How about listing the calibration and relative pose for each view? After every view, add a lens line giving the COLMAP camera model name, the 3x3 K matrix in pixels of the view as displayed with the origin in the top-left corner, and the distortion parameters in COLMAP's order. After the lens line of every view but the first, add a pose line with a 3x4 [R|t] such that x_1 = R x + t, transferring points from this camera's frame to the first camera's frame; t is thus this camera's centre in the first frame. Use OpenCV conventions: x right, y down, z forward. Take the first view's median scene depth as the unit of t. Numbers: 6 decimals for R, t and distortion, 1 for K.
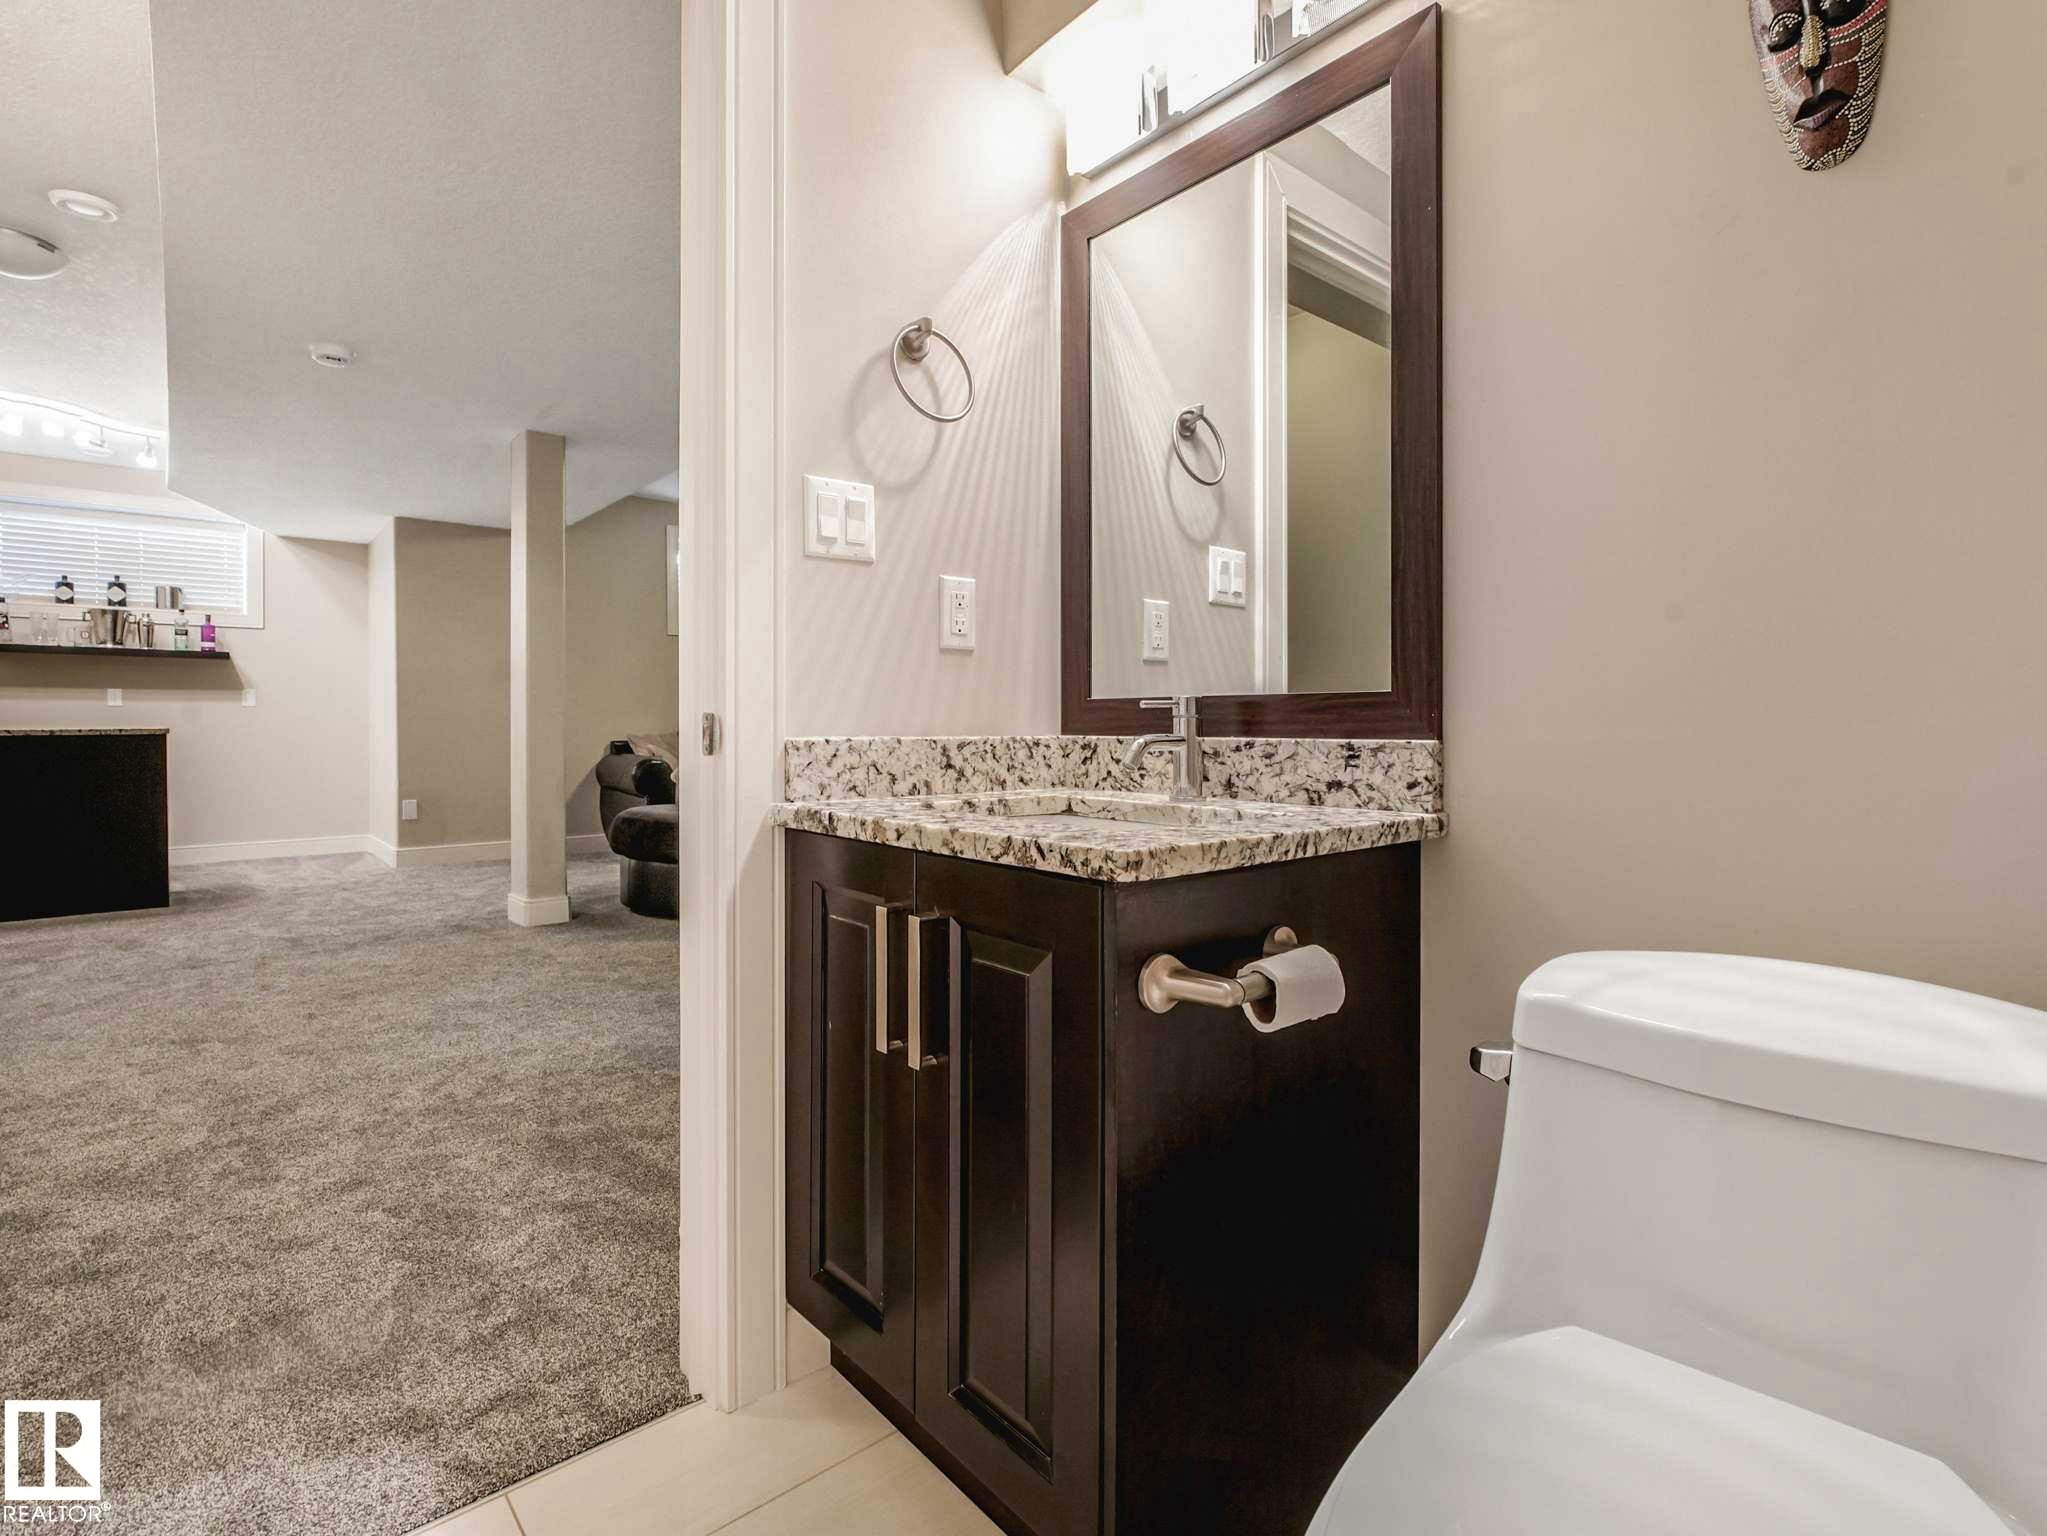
lens RADIAL K [[982.4, 0, 1034.3], [0, 982.4, 762.8], [0, 0, 1]] dist [0.002579, 0.000082]
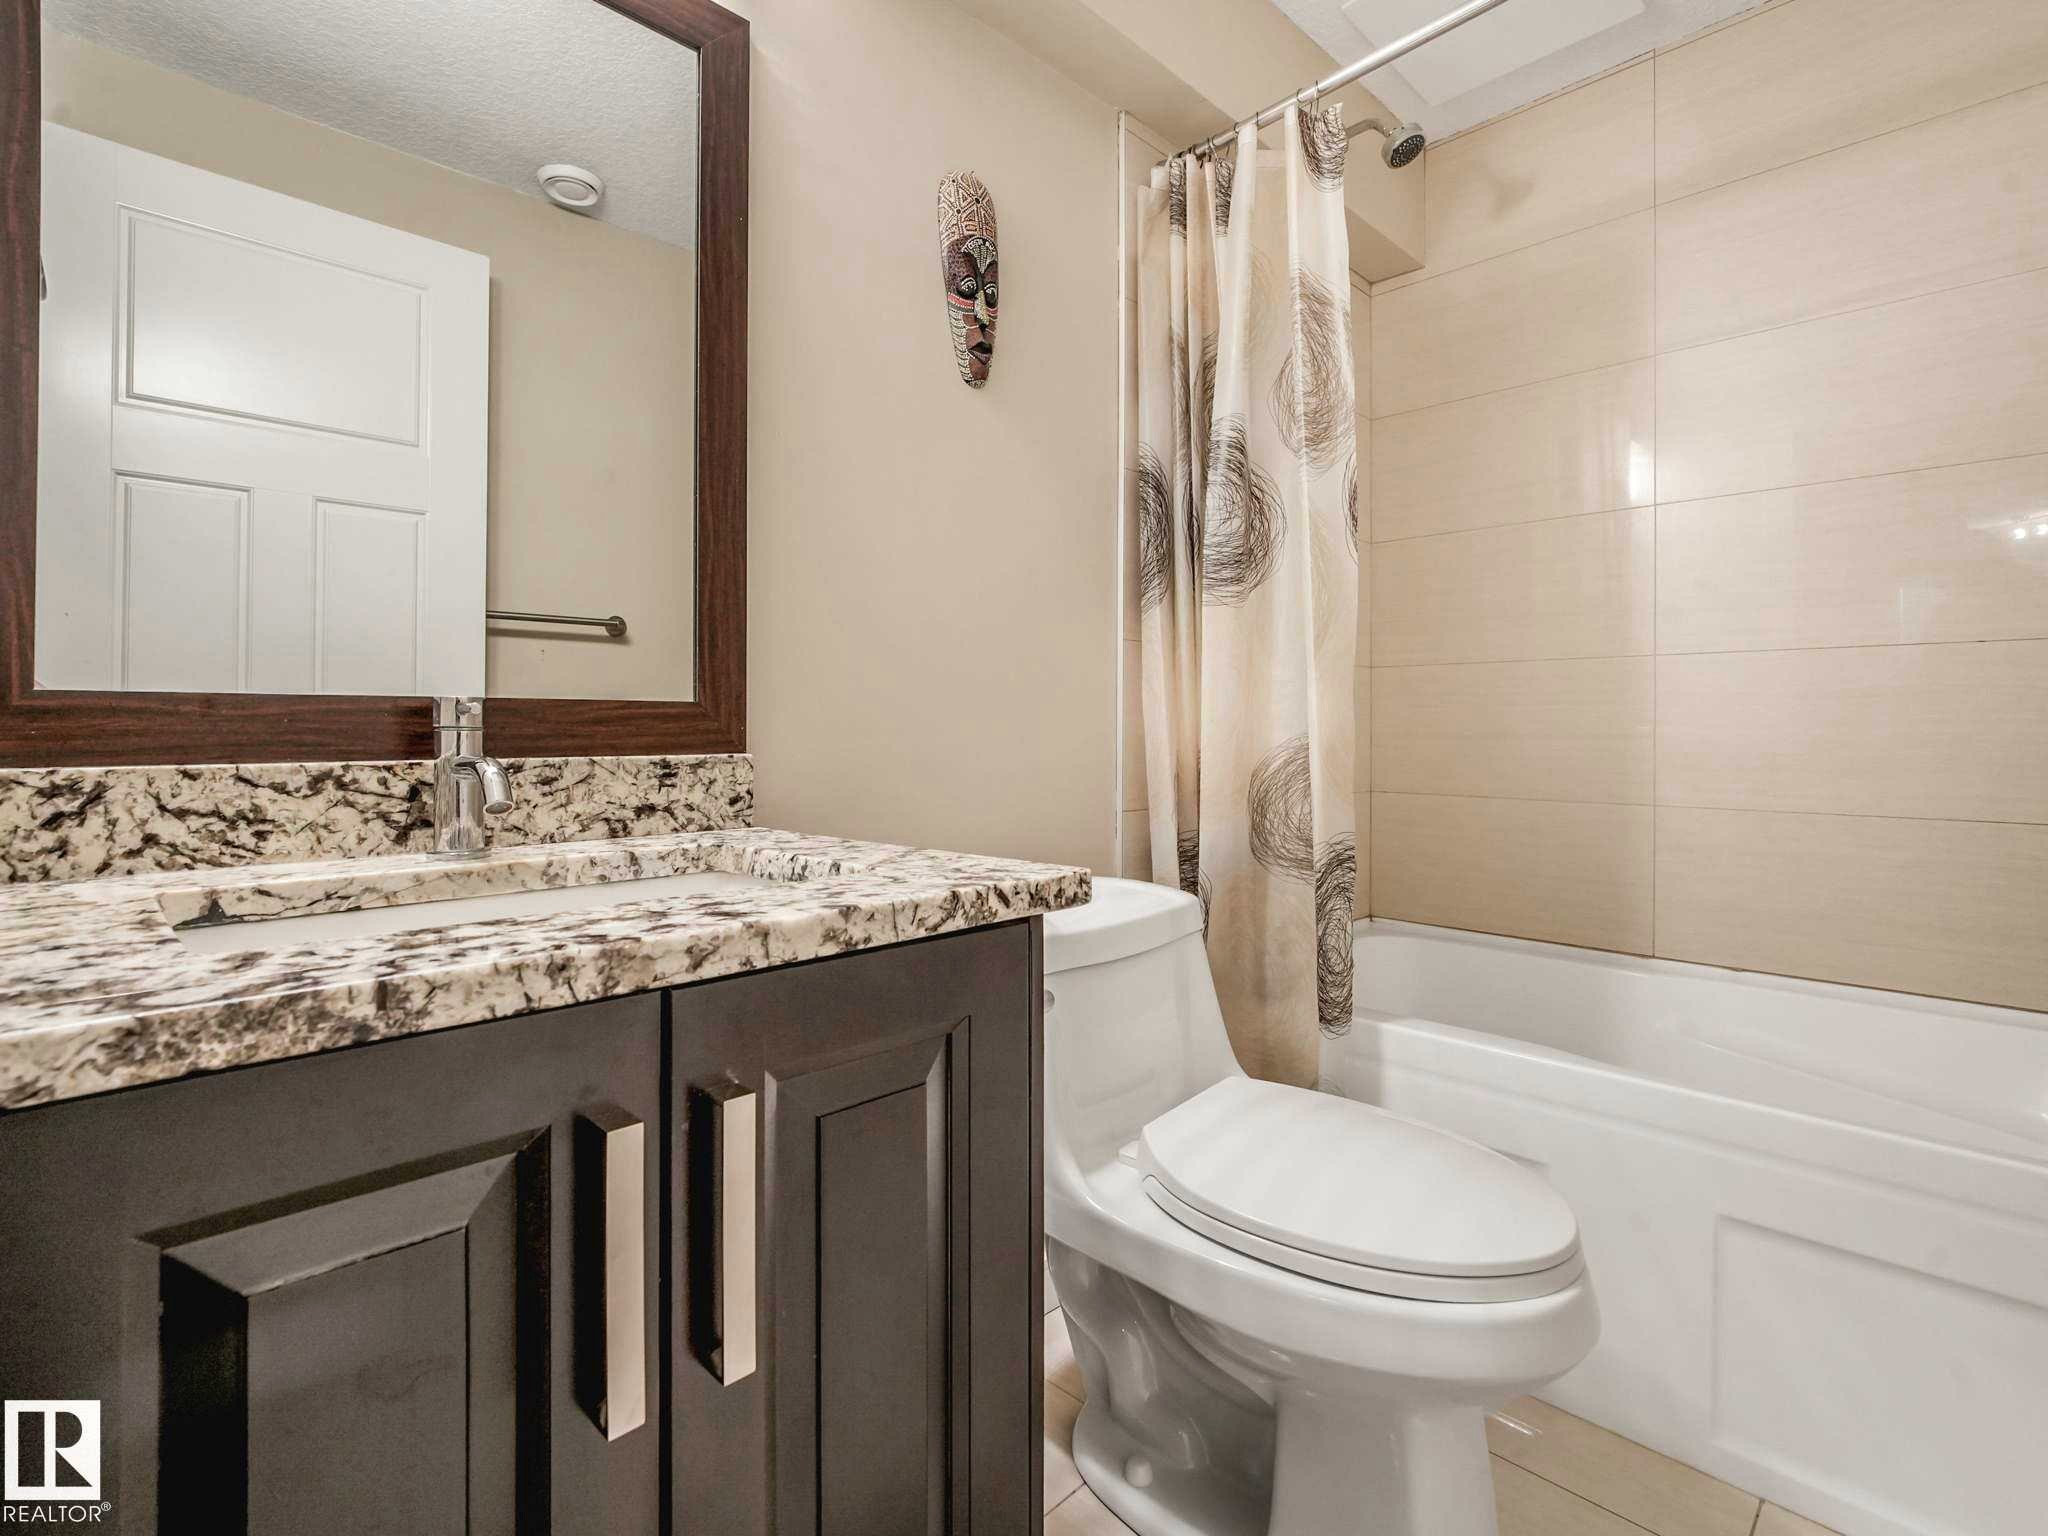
lens RADIAL K [[953.9, 0, 1038.4], [0, 953.9, 757.1], [0, 0, 1]] dist [-0.001937, 0.000407]
pose [[-0.046642, -0.025892, 0.998576, -0.544089], [0.043843, 0.998648, 0.027942, -0.031777], [-0.997949, 0.045084, -0.045444, 0.710911]]
